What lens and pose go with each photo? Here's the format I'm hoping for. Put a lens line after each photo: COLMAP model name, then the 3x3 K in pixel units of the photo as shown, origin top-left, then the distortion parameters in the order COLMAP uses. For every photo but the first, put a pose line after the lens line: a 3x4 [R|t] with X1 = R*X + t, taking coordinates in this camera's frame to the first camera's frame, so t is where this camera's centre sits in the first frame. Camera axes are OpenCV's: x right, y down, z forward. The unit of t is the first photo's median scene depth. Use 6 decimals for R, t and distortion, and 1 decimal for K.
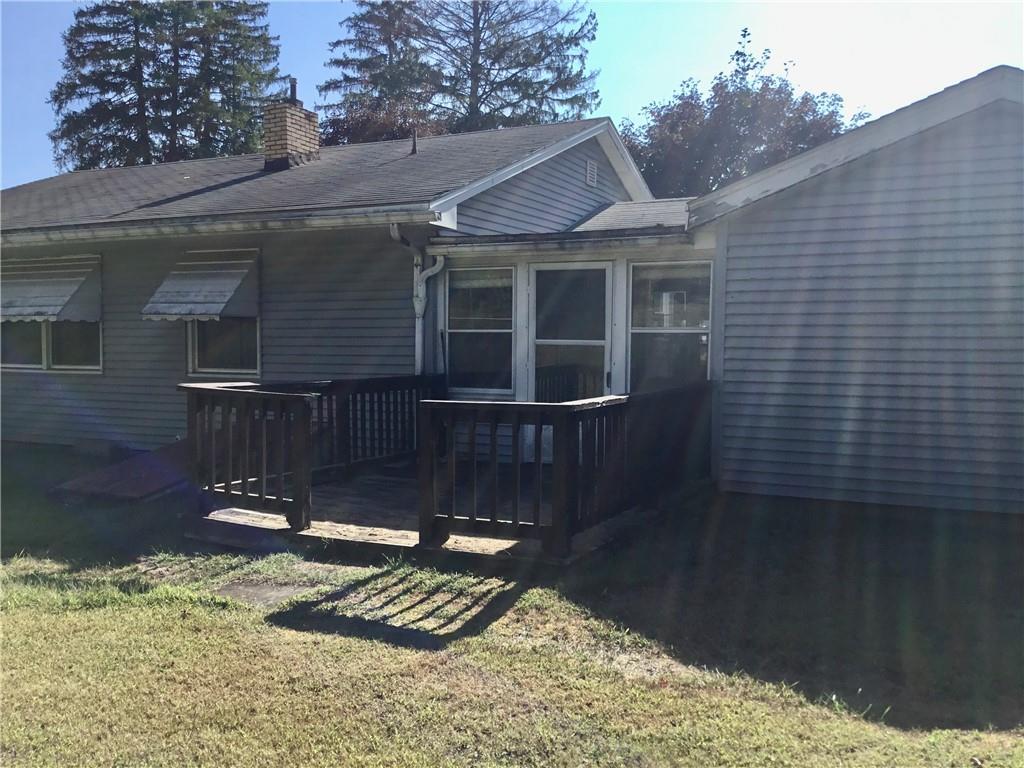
lens RADIAL K [[927.8, 0, 512.0], [0, 927.8, 384.0], [0, 0, 1]] dist [0.093259, -0.188391]
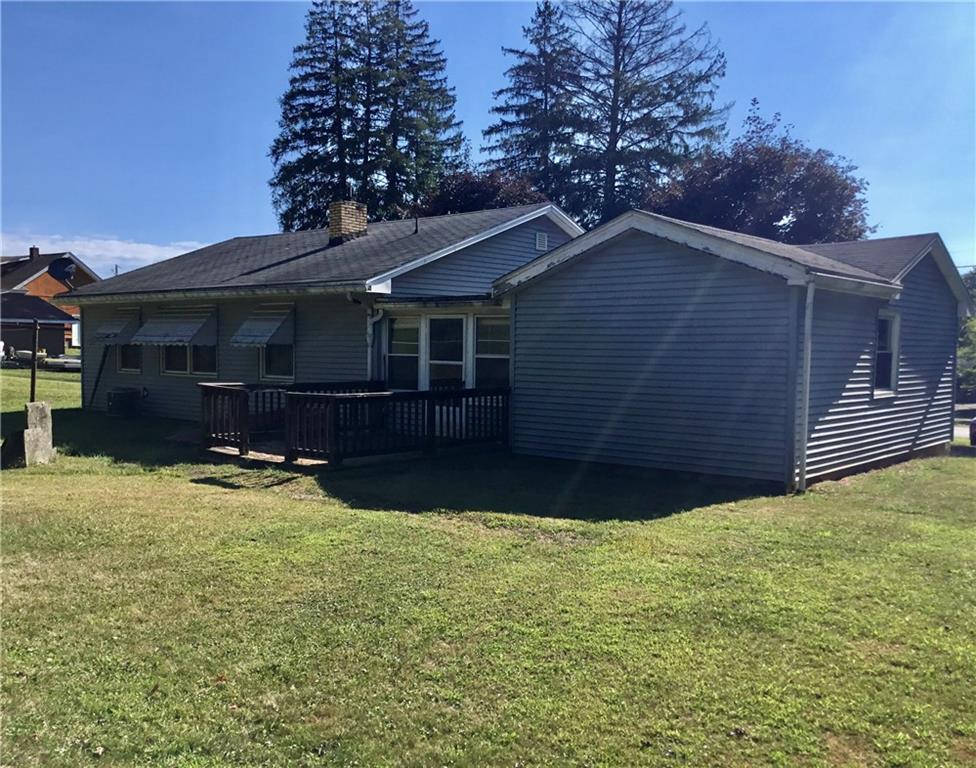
lens RADIAL K [[907.8, 0, 488.0], [0, 907.8, 384.0], [0, 0, 1]] dist [0.055423, -0.013470]
pose [[0.969101, 0.016011, -0.246145, 0.089106], [-0.017967, 0.999822, -0.005703, 0.000193], [0.246010, 0.009949, 0.969216, -0.091772]]
